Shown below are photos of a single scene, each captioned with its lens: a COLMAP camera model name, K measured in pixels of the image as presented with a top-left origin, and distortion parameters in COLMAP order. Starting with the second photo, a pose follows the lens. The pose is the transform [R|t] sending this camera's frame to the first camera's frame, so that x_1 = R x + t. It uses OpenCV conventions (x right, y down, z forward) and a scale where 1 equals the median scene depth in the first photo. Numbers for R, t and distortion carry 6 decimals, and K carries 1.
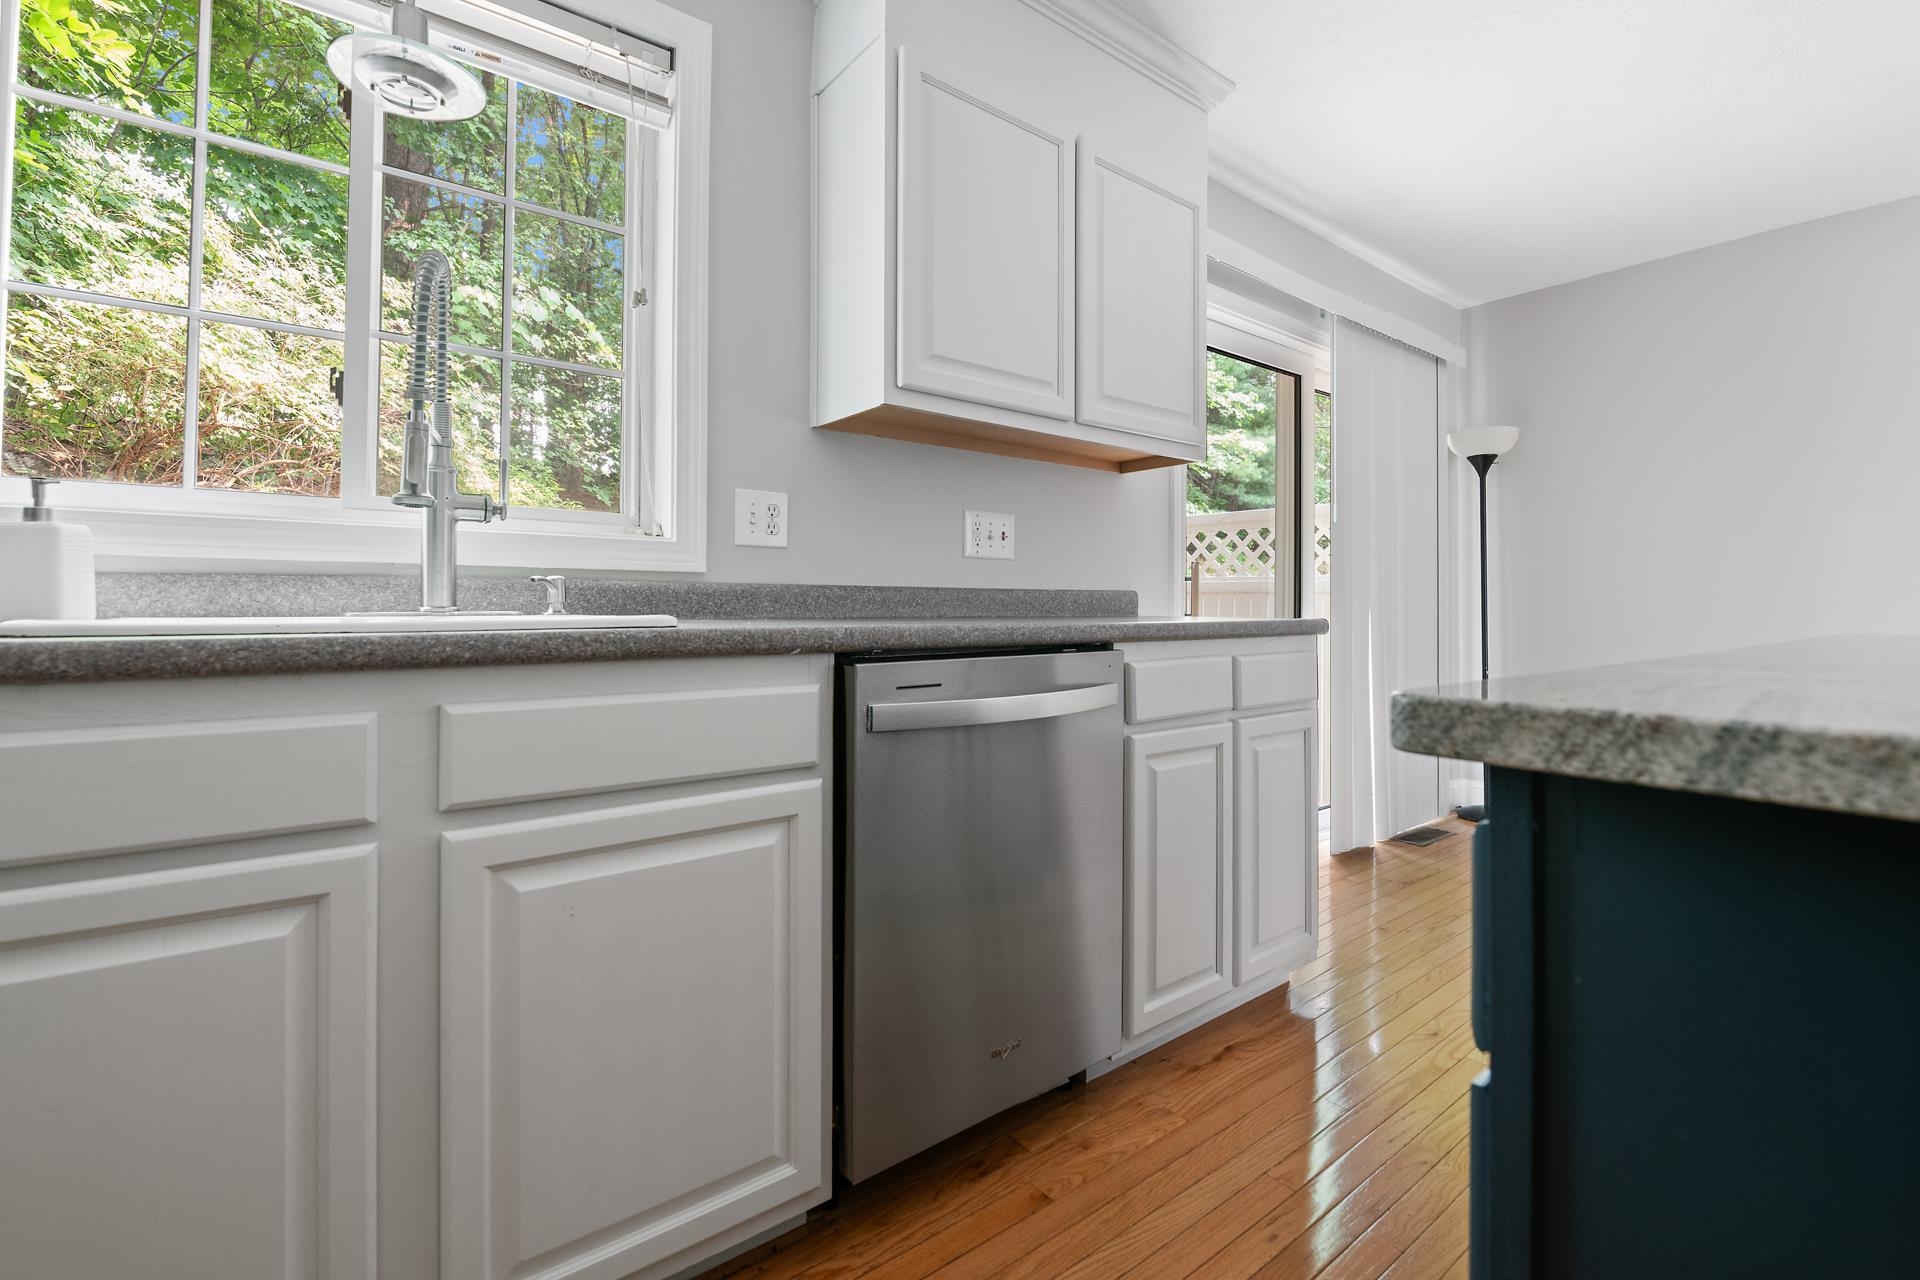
lens RADIAL K [[851.3, 0, 962.5], [0, 851.3, 589.9], [0, 0, 1]] dist [0.014791, -0.021174]
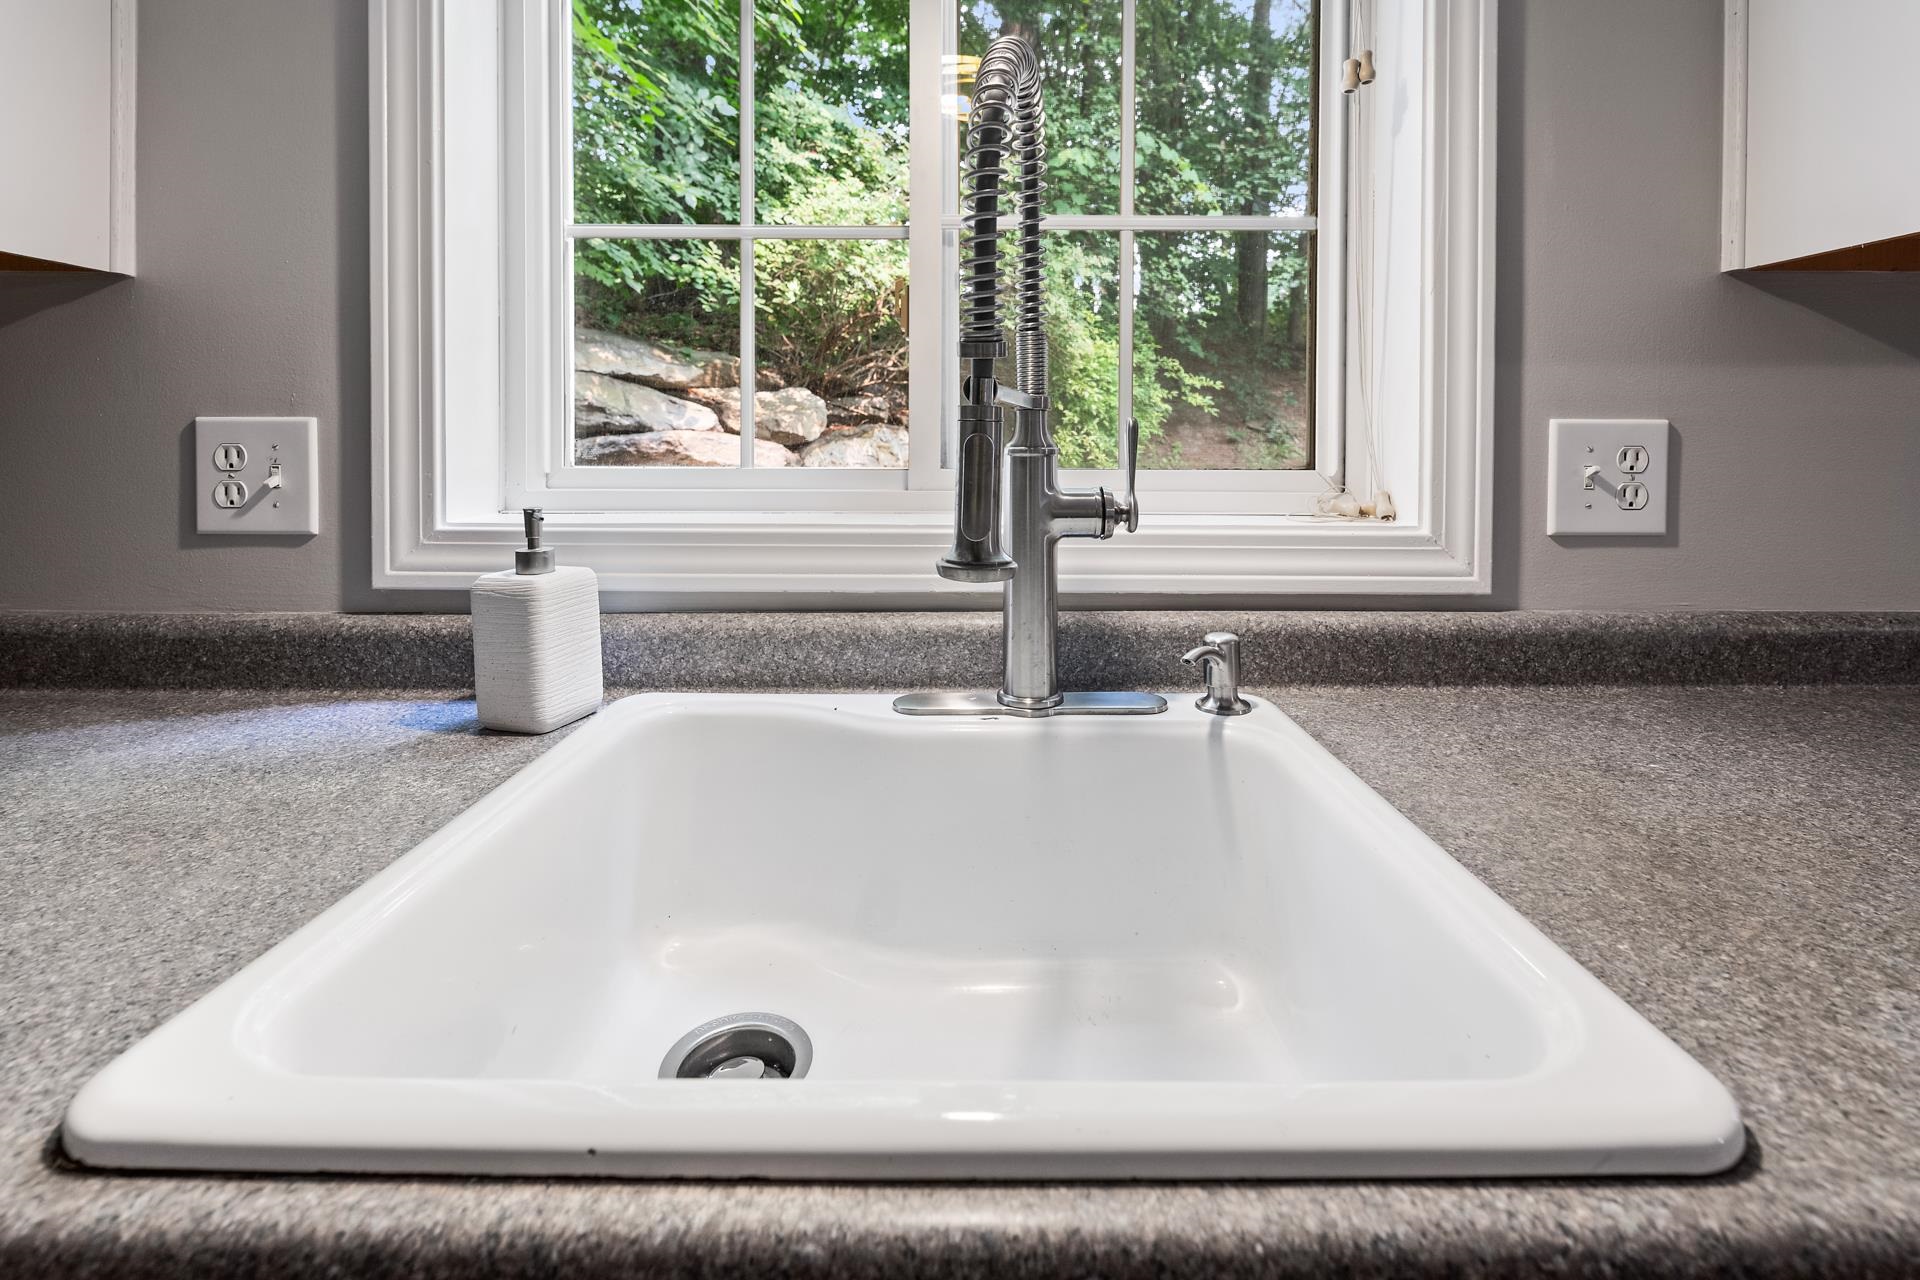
lens RADIAL K [[850.8, 0, 948.0], [0, 850.8, 436.1], [0, 0, 1]] dist [-0.000118, -0.000260]
pose [[0.783689, 0.001400, -0.621152, -0.236532], [0.012040, 0.999775, 0.017443, -0.123536], [0.621036, -0.021149, 0.783496, 0.406625]]
